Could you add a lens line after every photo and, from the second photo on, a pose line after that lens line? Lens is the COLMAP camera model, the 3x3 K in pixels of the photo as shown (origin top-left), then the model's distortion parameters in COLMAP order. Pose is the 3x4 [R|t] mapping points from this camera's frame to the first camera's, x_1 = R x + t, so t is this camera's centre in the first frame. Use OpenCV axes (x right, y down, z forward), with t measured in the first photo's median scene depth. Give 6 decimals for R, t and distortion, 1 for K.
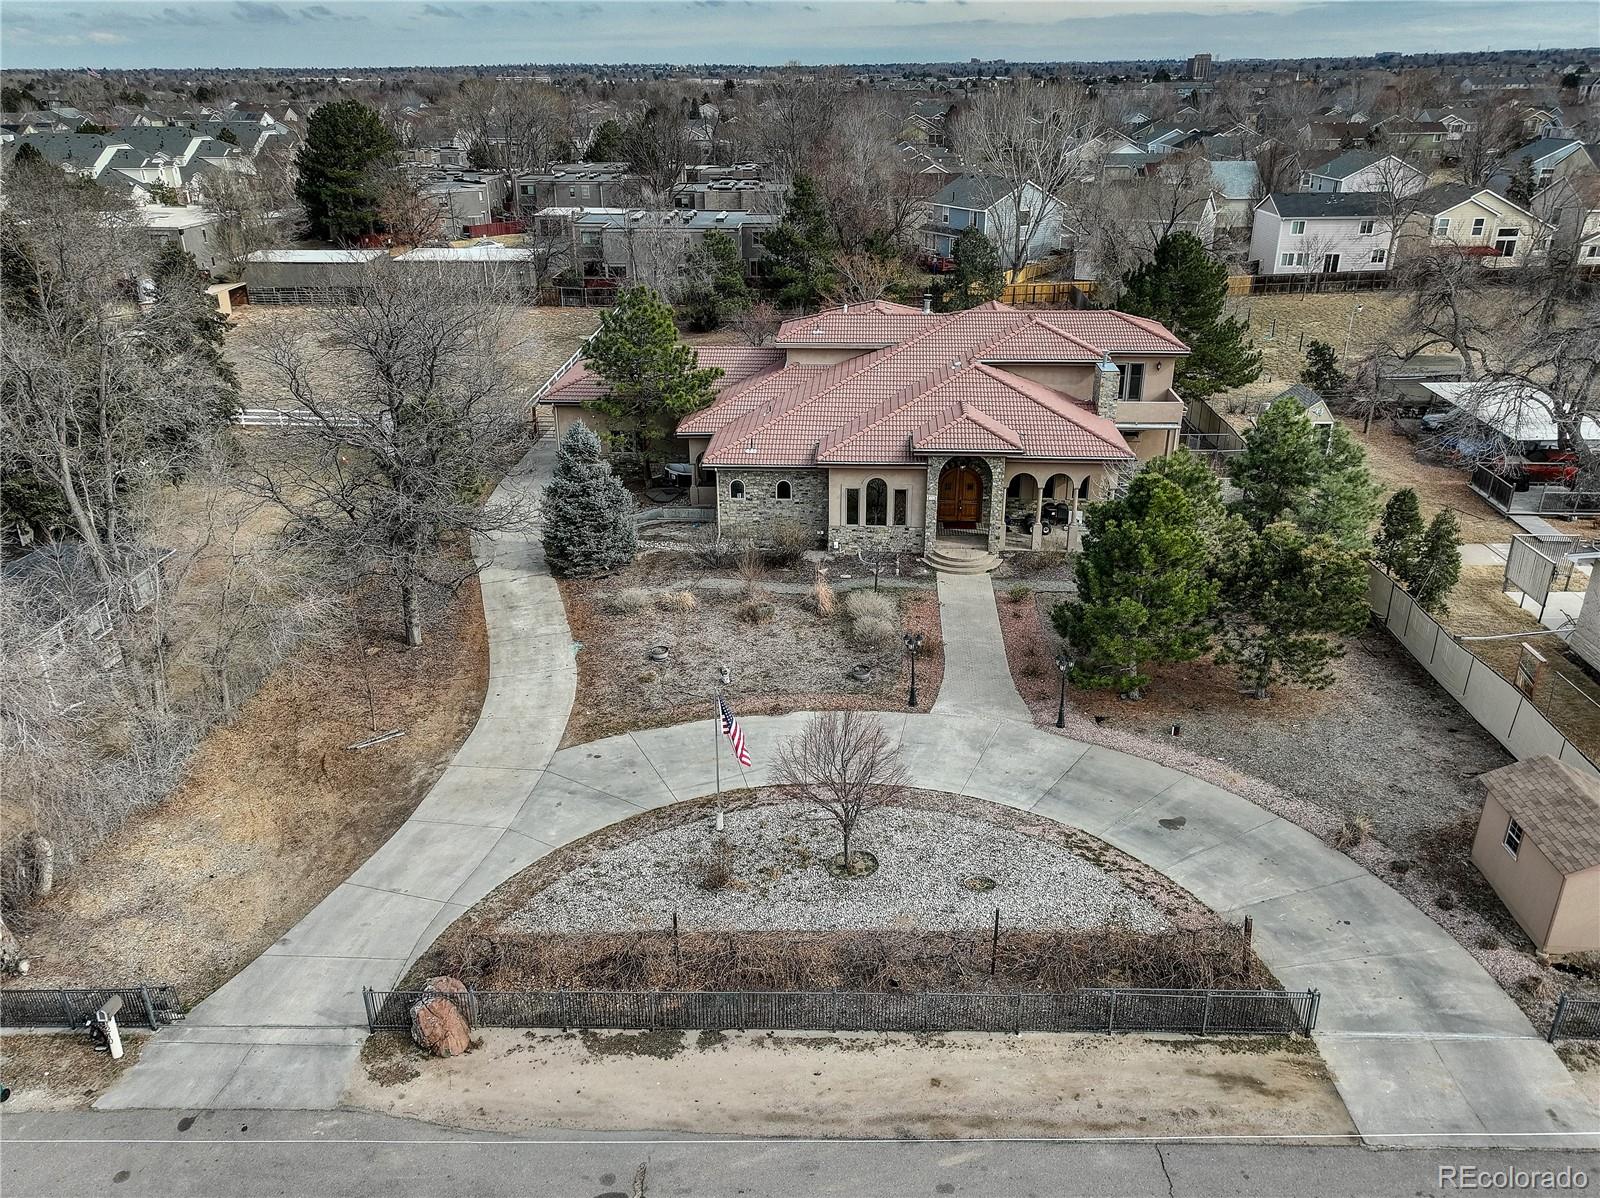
lens RADIAL K [[1162.6, 0, 768.4], [0, 1162.6, 595.3], [0, 0, 1]] dist [0.002717, 0.030821]
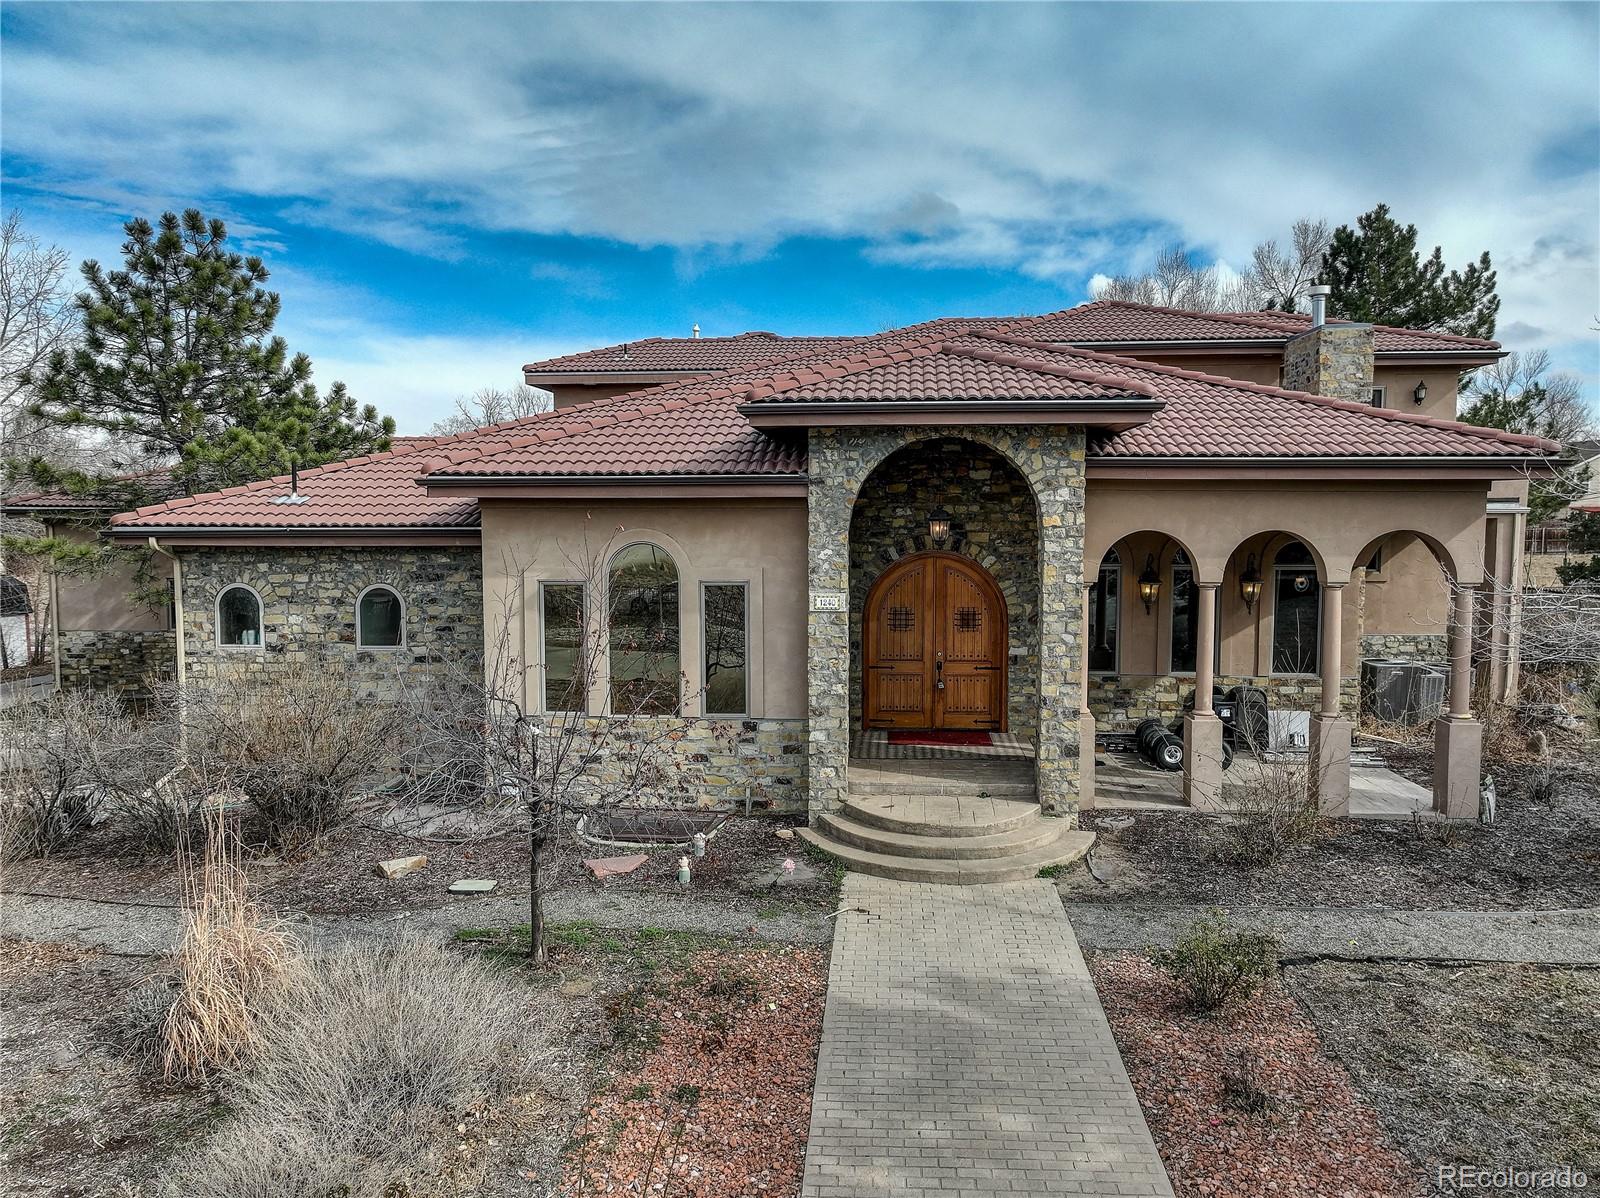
lens RADIAL K [[1162.6, 0, 768.4], [0, 1162.6, 595.3], [0, 0, 1]] dist [0.002717, 0.030821]
pose [[0.999830, 0.006777, -0.017147, 0.129468], [-0.011754, 0.950799, -0.309584, 0.001016], [0.014206, 0.309733, 0.950717, 0.723308]]
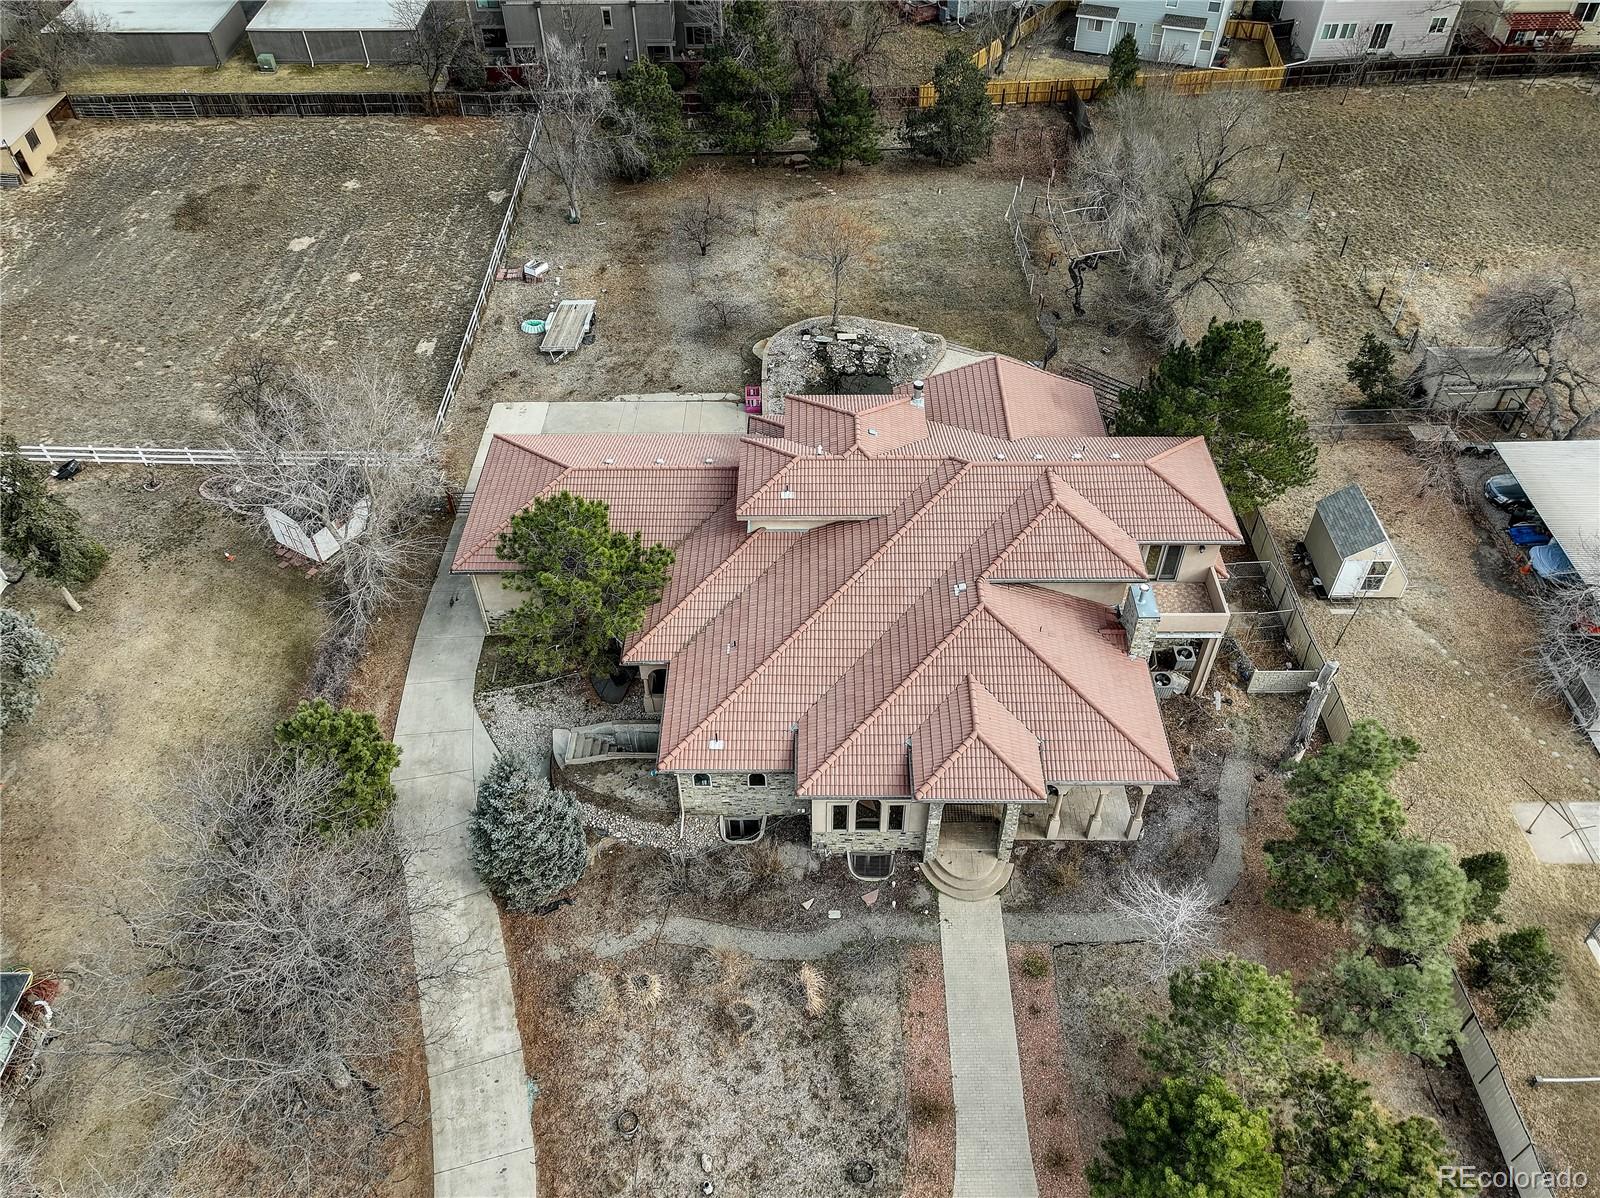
lens RADIAL K [[1162.6, 0, 768.4], [0, 1162.6, 595.3], [0, 0, 1]] dist [0.002717, 0.030821]
pose [[0.998549, -0.045166, 0.029309, 0.002583], [0.033395, 0.946530, 0.320882, -0.505409], [-0.042235, -0.319438, 0.946665, 0.251320]]
